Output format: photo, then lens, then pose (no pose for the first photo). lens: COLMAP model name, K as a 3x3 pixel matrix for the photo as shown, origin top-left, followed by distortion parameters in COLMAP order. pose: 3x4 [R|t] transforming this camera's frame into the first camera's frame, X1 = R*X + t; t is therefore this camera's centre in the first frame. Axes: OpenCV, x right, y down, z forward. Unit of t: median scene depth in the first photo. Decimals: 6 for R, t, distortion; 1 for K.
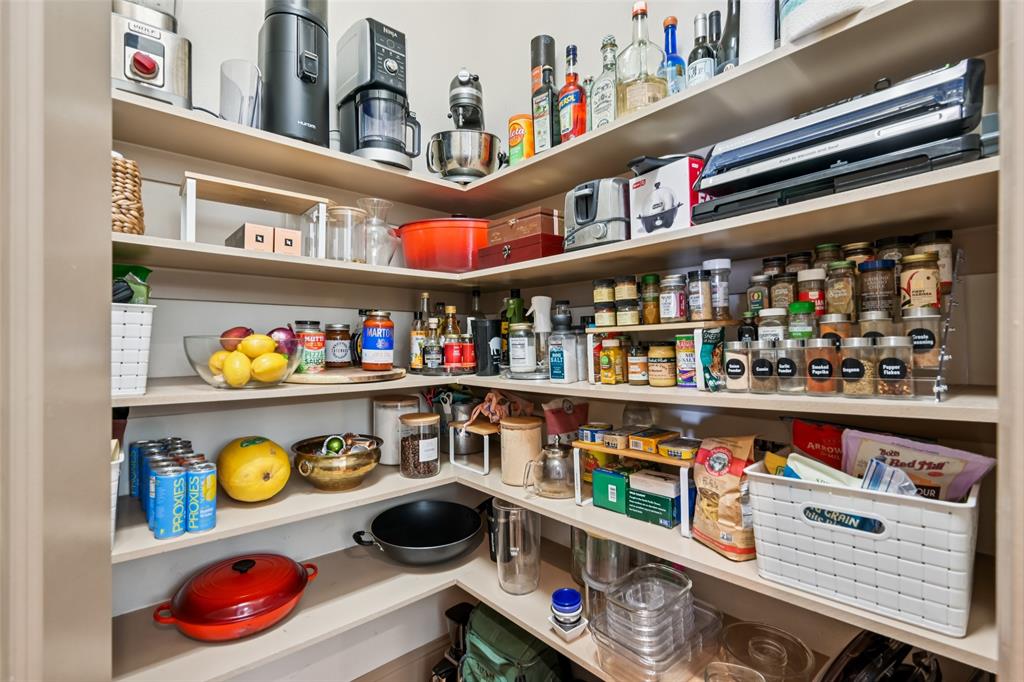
lens RADIAL K [[478.1, 0, 512.1], [0, 478.1, 345.8], [0, 0, 1]] dist [0.001242, -0.000048]
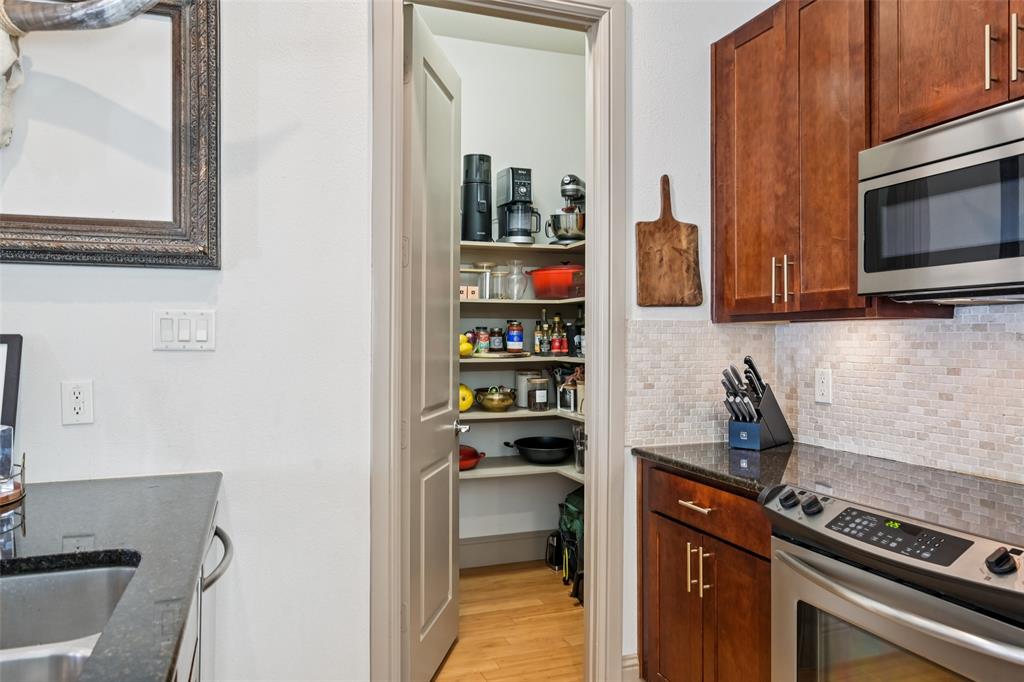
lens RADIAL K [[707.3, 0, 512.0], [0, 707.3, 341.0], [0, 0, 1]] dist [0.001396, 0.000337]
pose [[0.932226, 0.003289, -0.361861, 0.706713], [-0.002962, 0.999995, 0.001459, 0.000688], [0.361864, -0.000289, 0.932231, -1.586244]]
